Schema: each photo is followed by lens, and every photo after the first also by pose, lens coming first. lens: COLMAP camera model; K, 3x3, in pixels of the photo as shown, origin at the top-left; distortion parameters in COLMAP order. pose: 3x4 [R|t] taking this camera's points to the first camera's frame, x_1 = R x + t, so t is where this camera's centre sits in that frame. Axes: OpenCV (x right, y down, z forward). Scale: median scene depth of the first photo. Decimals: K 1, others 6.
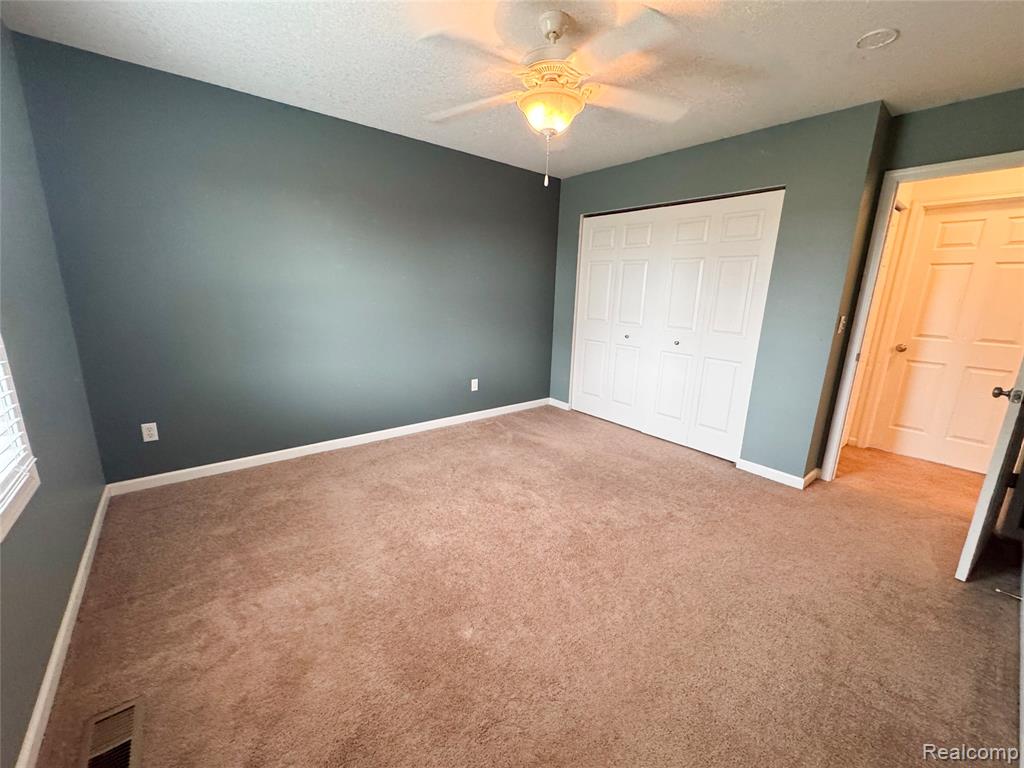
lens RADIAL K [[406.8, 0, 511.5], [0, 406.8, 383.6], [0, 0, 1]] dist [-0.001338, -0.000602]
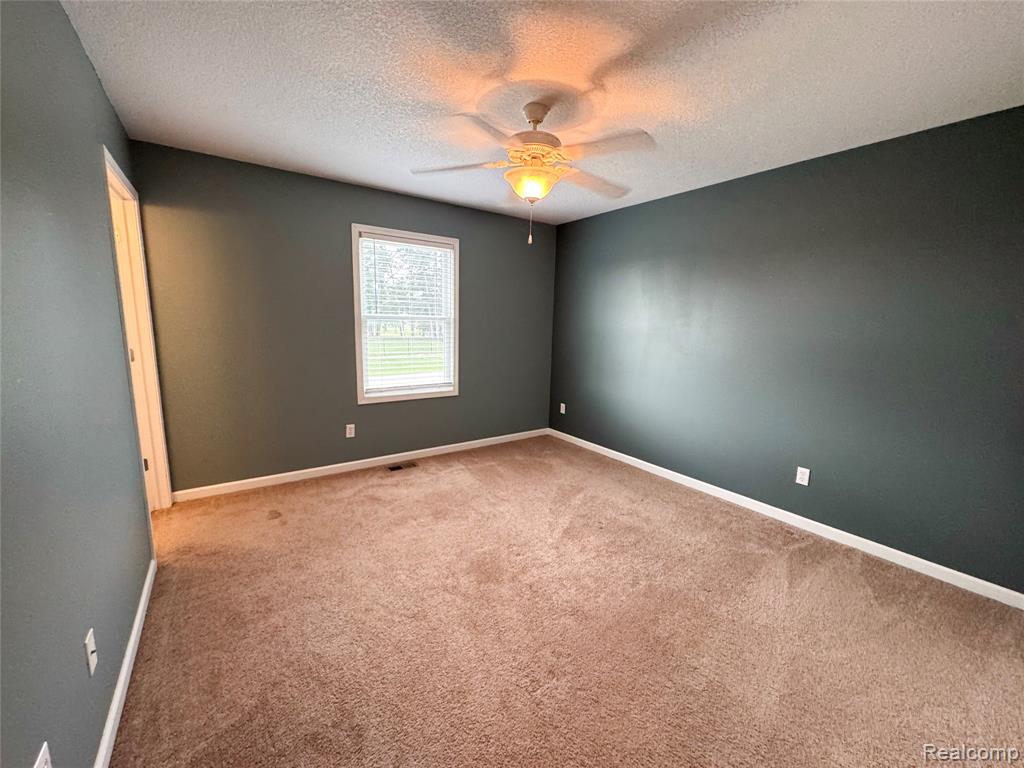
lens RADIAL K [[406.8, 0, 512.3], [0, 406.8, 384.2], [0, 0, 1]] dist [-0.001338, -0.000602]
pose [[-0.060412, 0.127559, -0.989989, 0.861652], [-0.250775, 0.958051, 0.138747, -0.168834], [0.966158, 0.256647, -0.025889, 0.723670]]
